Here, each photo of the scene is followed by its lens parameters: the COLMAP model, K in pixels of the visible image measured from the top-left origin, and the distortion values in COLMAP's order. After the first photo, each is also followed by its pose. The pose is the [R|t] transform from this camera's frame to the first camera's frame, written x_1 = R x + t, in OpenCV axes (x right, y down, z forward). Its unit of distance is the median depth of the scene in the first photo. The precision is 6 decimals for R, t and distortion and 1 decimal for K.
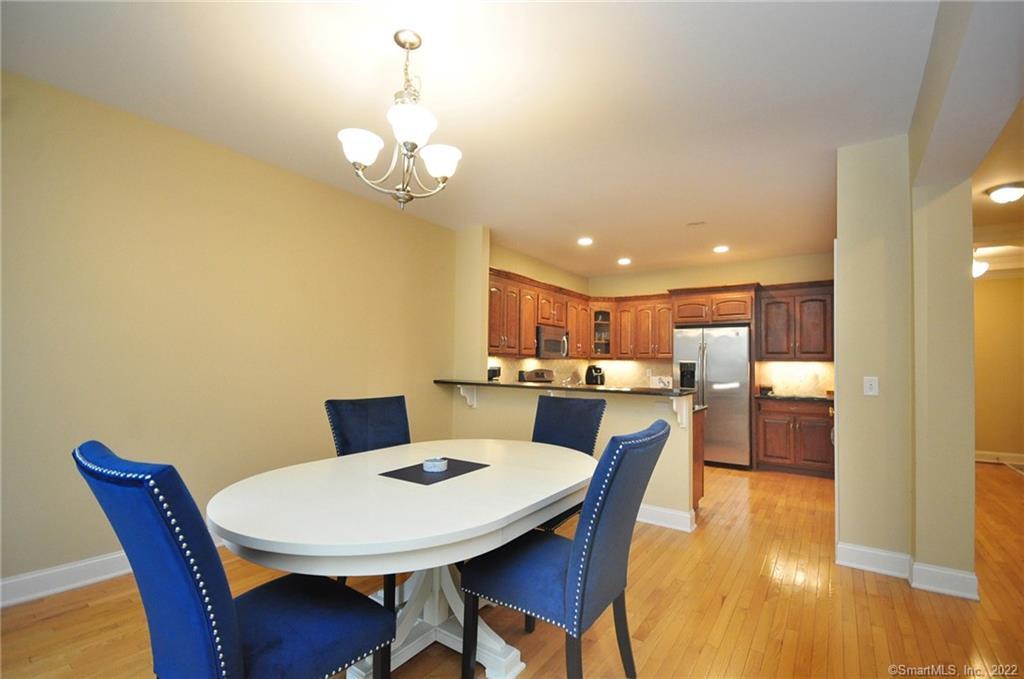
lens RADIAL K [[452.3, 0, 512.0], [0, 452.3, 339.5], [0, 0, 1]] dist [-0.006868, -0.000476]
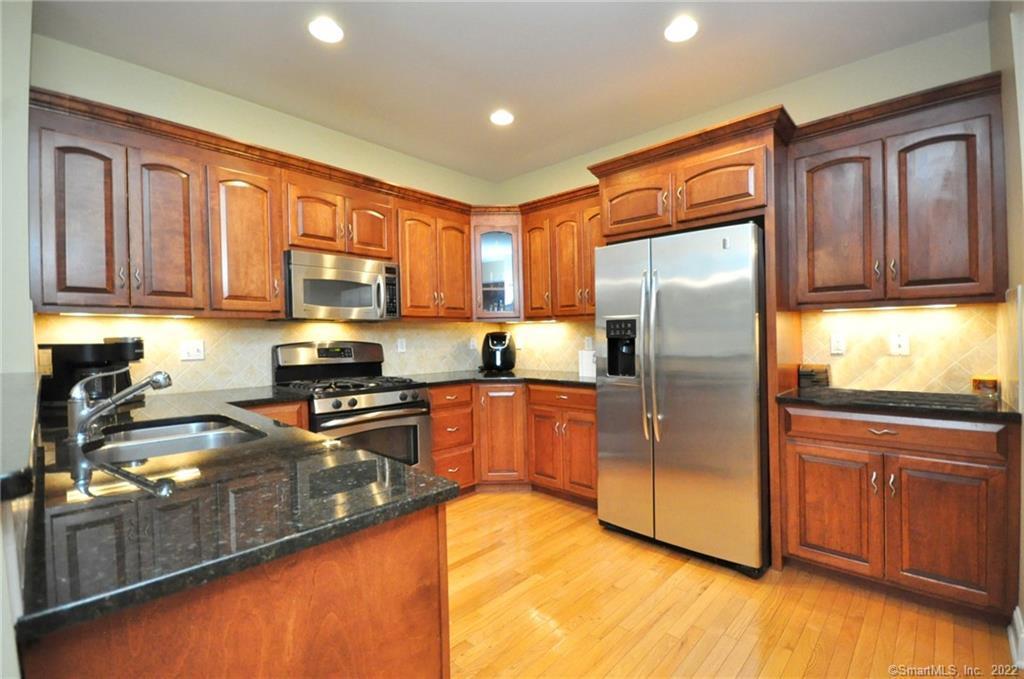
lens RADIAL K [[457.0, 0, 508.6], [0, 457.0, 335.4], [0, 0, 1]] dist [0.000611, -0.003971]
pose [[0.989491, -0.024498, -0.142502, 0.343760], [0.031615, 0.998352, 0.047893, 0.042319], [0.141094, -0.051895, 0.988635, 0.534673]]
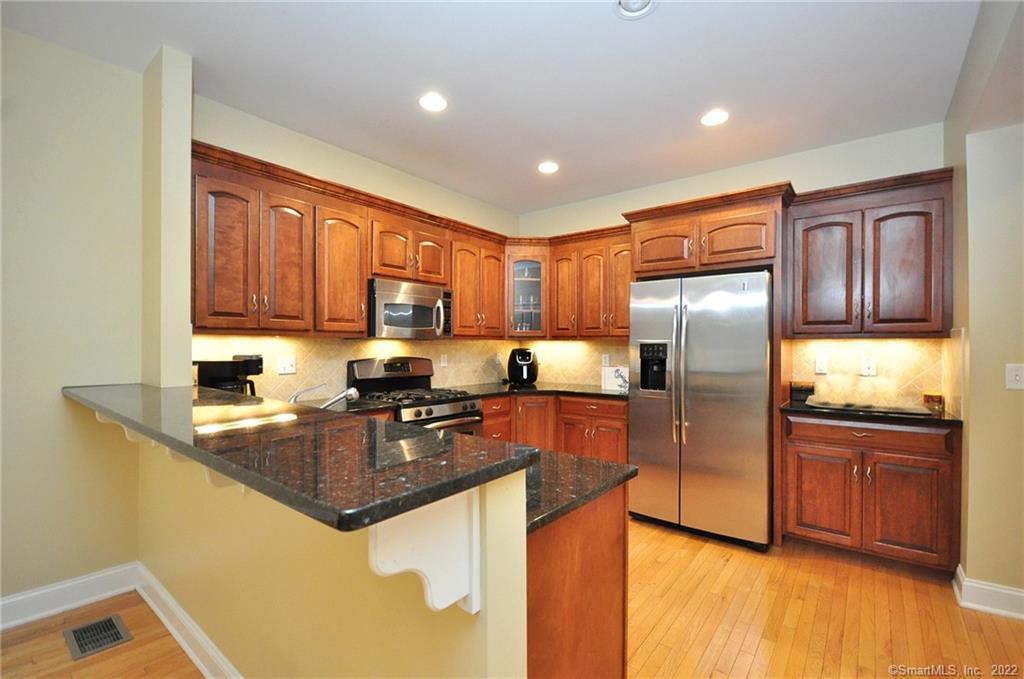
lens RADIAL K [[456.5, 0, 507.1], [0, 456.5, 340.4], [0, 0, 1]] dist [-0.003432, -0.000250]
pose [[0.998410, -0.010808, -0.055331, 0.243487], [0.013115, 0.999052, 0.041504, 0.023059], [0.054830, -0.042163, 0.997605, 0.443057]]
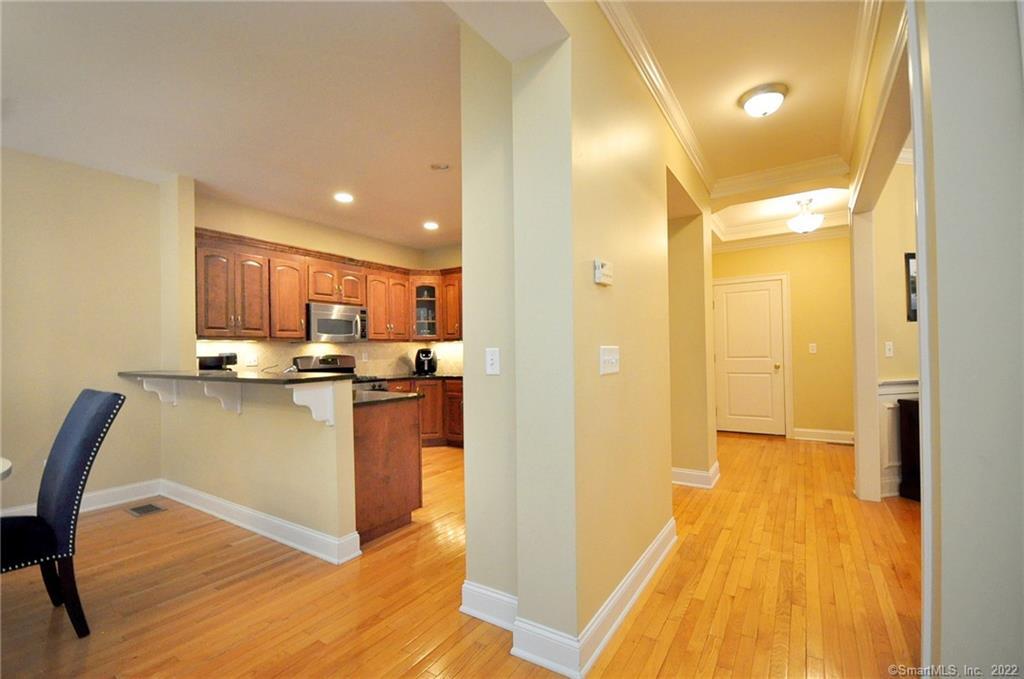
lens RADIAL K [[452.3, 0, 512.0], [0, 452.3, 339.5], [0, 0, 1]] dist [-0.006868, -0.000476]
pose [[0.998260, -0.029240, 0.051208, 0.377621], [0.027755, 0.999180, 0.029483, 0.022737], [-0.052028, -0.028011, 0.998253, 0.140879]]
